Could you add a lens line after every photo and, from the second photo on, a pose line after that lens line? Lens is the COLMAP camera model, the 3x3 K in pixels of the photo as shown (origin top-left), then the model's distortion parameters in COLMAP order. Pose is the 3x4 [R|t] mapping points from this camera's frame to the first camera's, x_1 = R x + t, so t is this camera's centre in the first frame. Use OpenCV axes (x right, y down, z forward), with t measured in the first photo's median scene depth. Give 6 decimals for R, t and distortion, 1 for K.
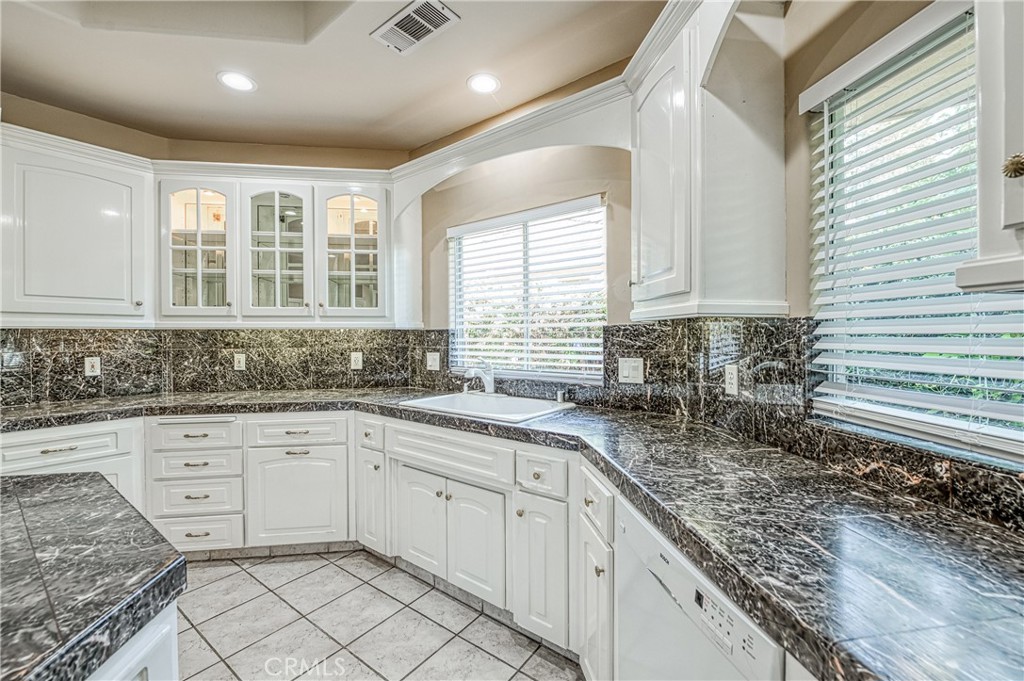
lens RADIAL K [[424.9, 0, 511.4], [0, 424.9, 334.5], [0, 0, 1]] dist [-0.000541, -0.000046]
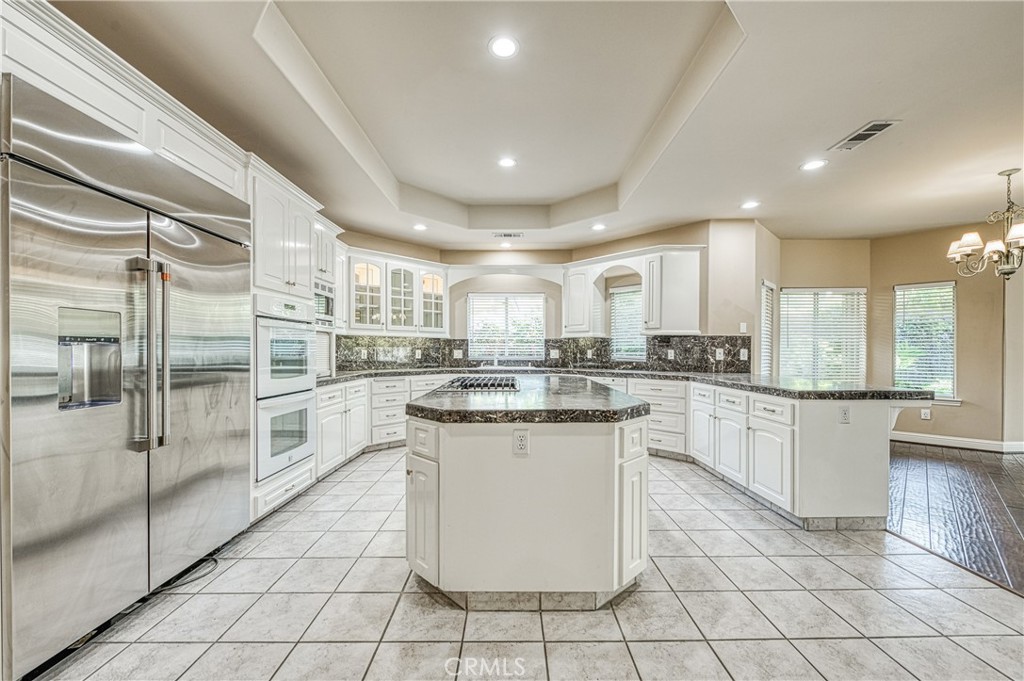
lens RADIAL K [[406.3, 0, 514.0], [0, 406.3, 349.6], [0, 0, 1]] dist [-0.000284, -0.000002]
pose [[0.783656, 0.010391, 0.621109, -1.321508], [-0.005760, 0.999939, -0.009461, 0.062699], [-0.621169, 0.003837, 0.783667, -0.831924]]
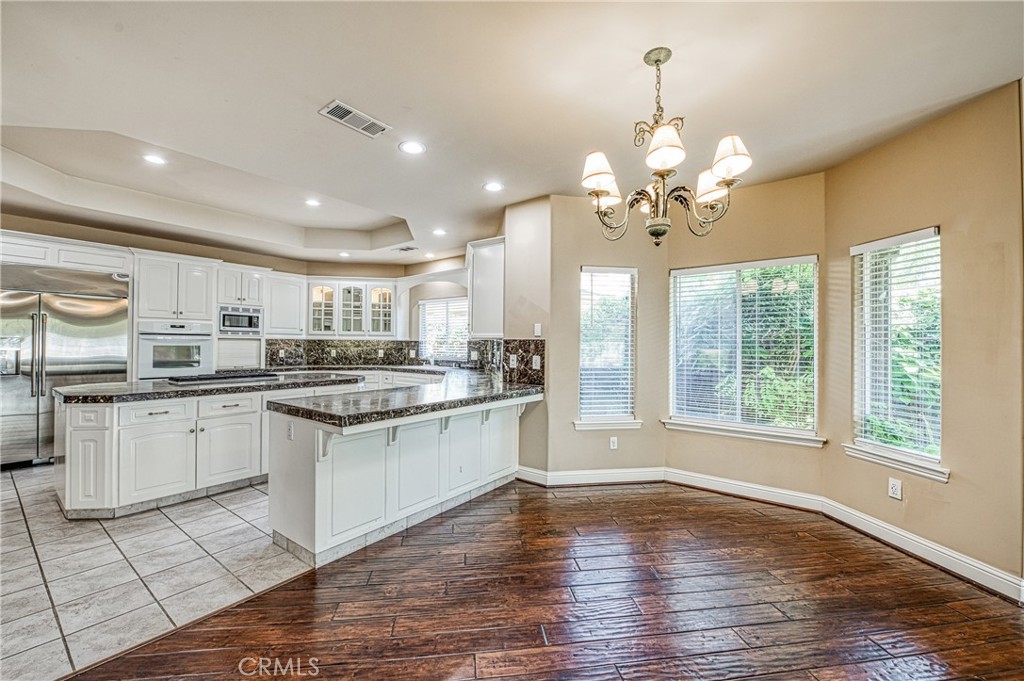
lens RADIAL K [[412.1, 0, 512.0], [0, 412.1, 340.5], [0, 0, 1]] dist [-0.011107, -0.000151]
pose [[0.999754, 0.014730, 0.016555, 0.376702], [-0.014548, 0.999833, -0.011065, 0.003530], [-0.016715, 0.010822, 0.999802, -1.499982]]
